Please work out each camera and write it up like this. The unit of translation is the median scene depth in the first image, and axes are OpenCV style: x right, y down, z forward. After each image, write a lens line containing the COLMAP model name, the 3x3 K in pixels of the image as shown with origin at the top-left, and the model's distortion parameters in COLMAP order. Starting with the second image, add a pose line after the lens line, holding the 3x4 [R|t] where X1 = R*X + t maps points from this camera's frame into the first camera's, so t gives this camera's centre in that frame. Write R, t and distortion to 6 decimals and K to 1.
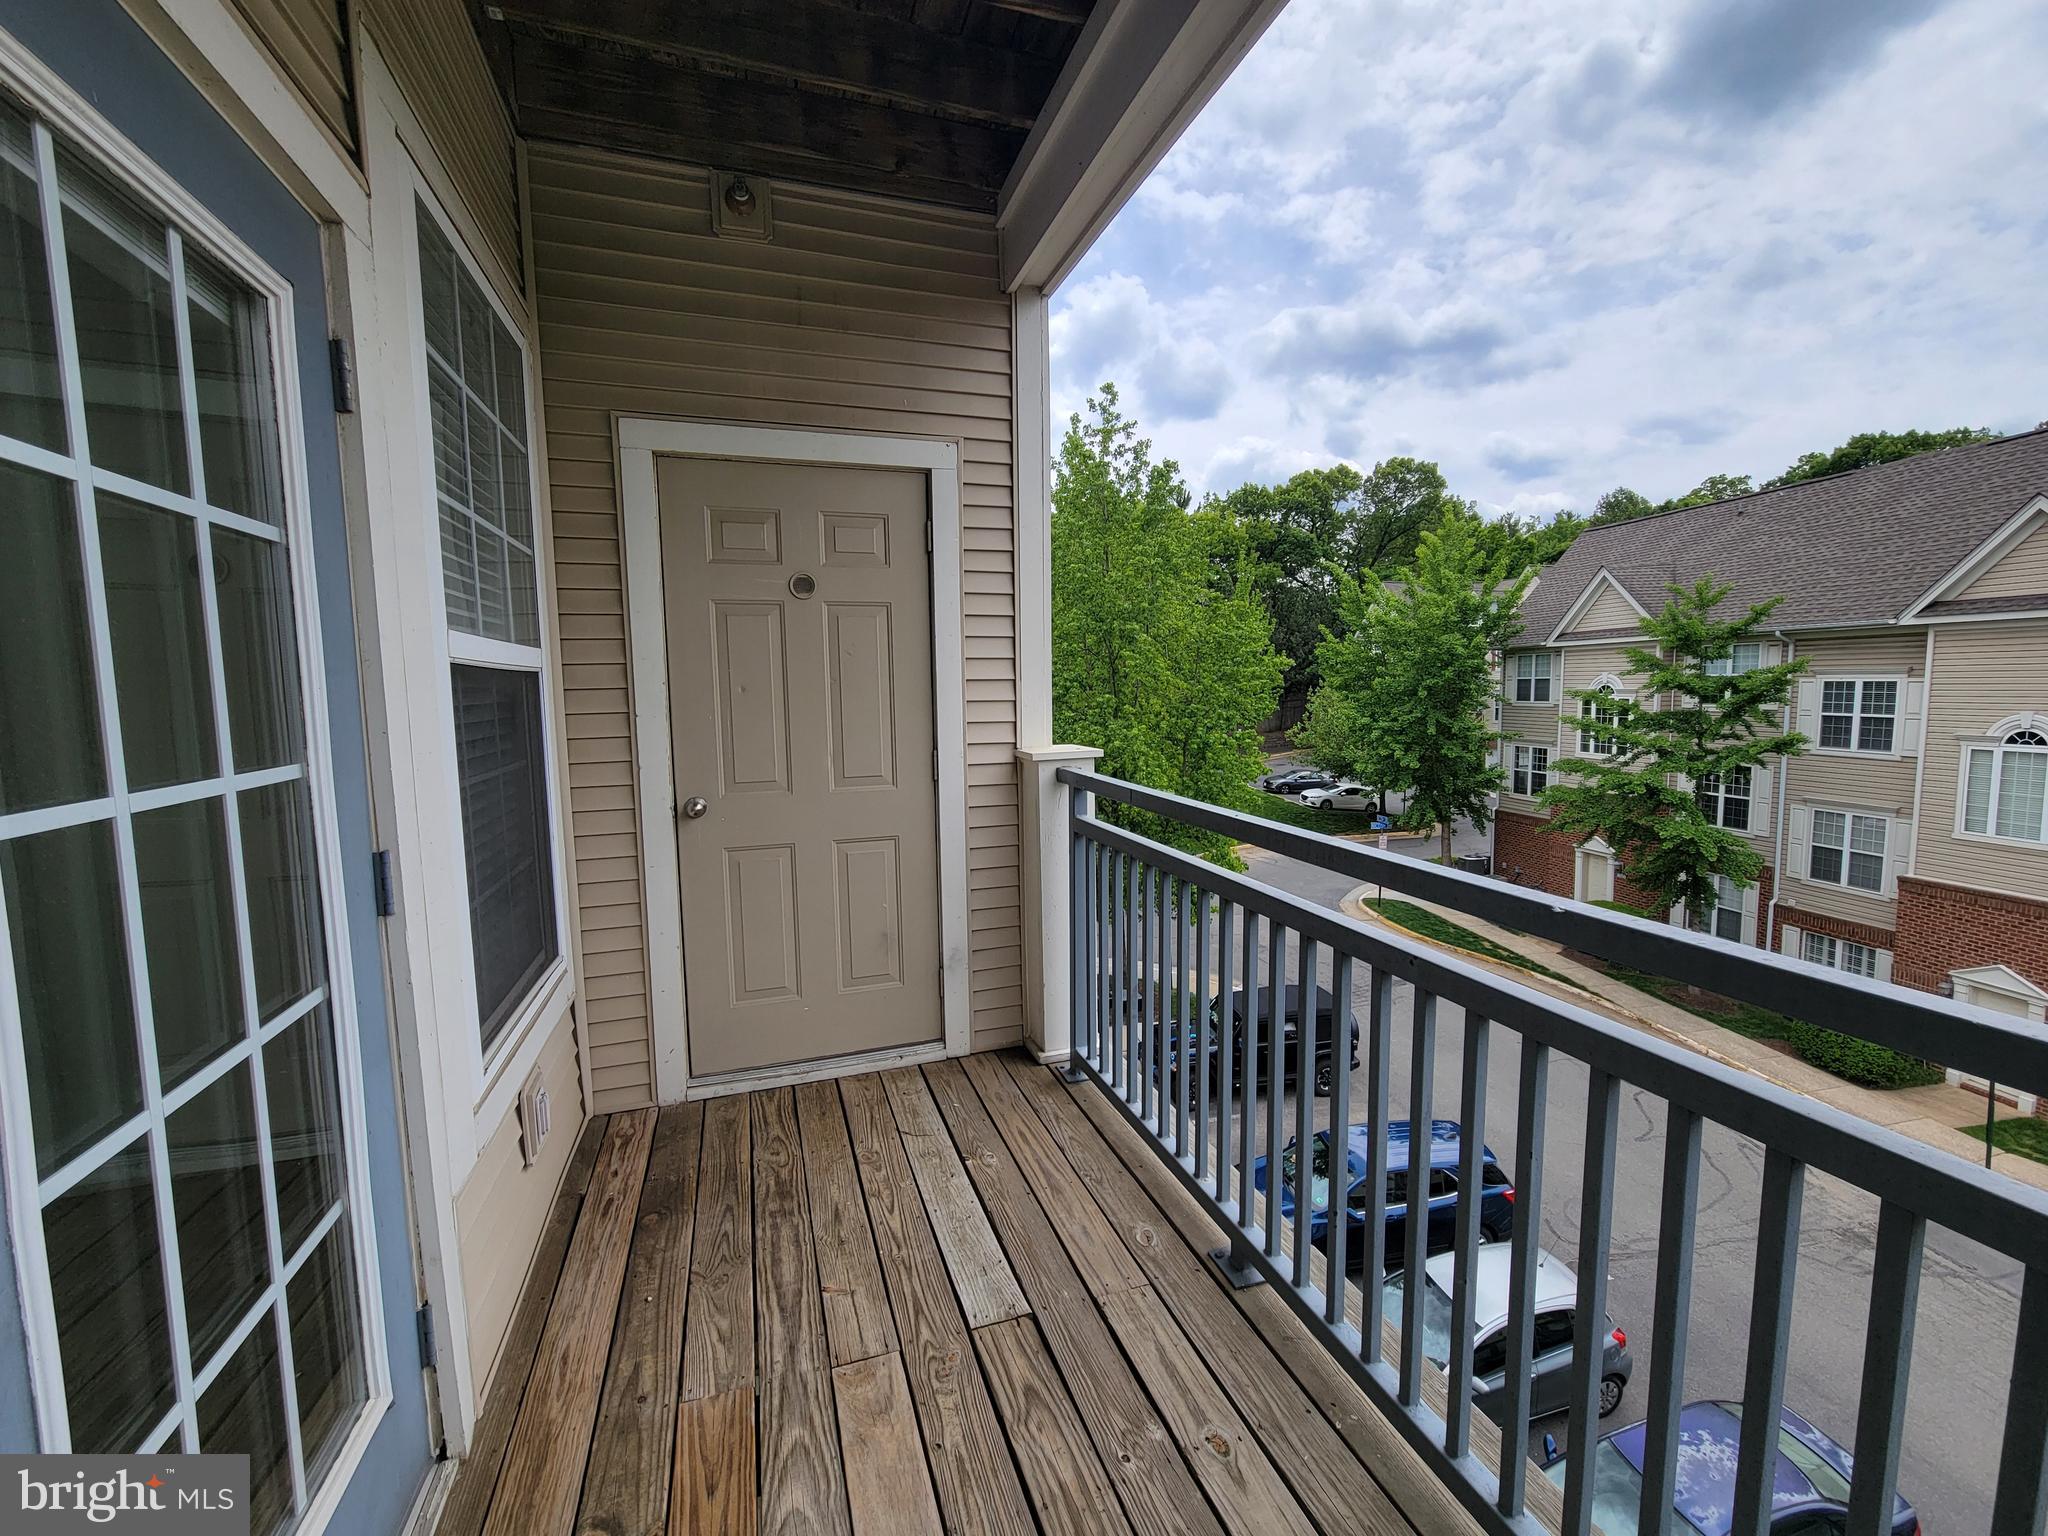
lens RADIAL K [[833.3, 0, 1024.0], [0, 833.3, 768.0], [0, 0, 1]] dist [-0.000176, -0.000034]
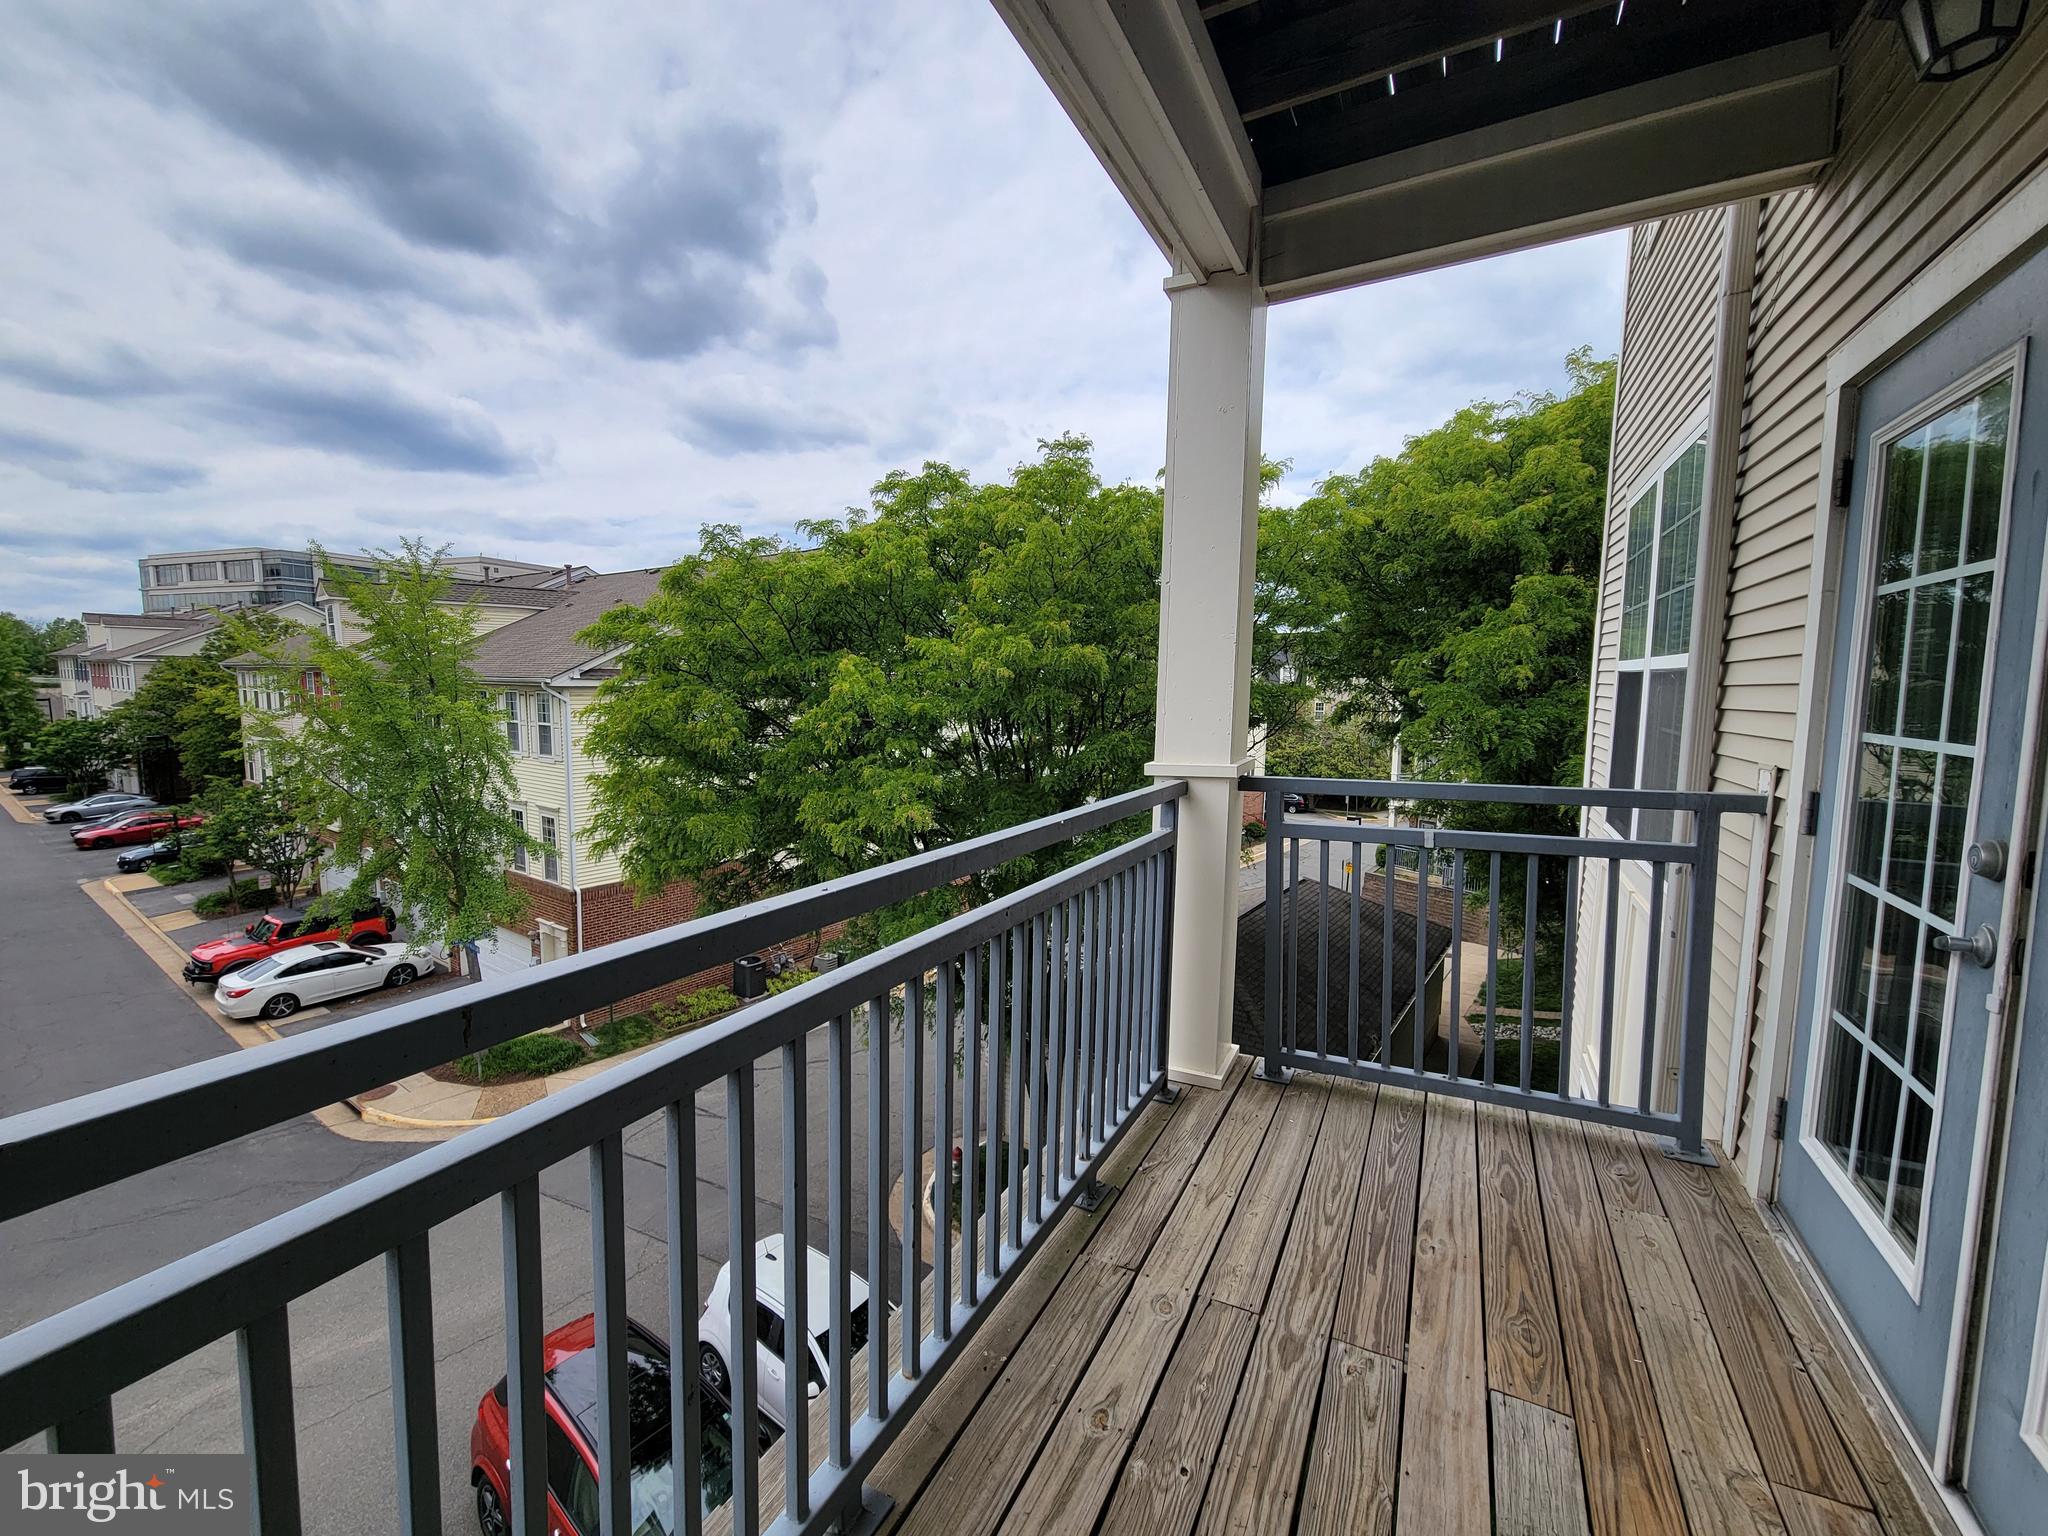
lens RADIAL K [[833.3, 0, 1024.0], [0, 833.3, 768.0], [0, 0, 1]] dist [-0.000176, -0.000034]
pose [[-0.696554, -0.055659, 0.715342, -0.415041], [0.075331, 0.985804, 0.150056, -0.157769], [-0.713539, 0.158409, -0.682473, 1.720580]]
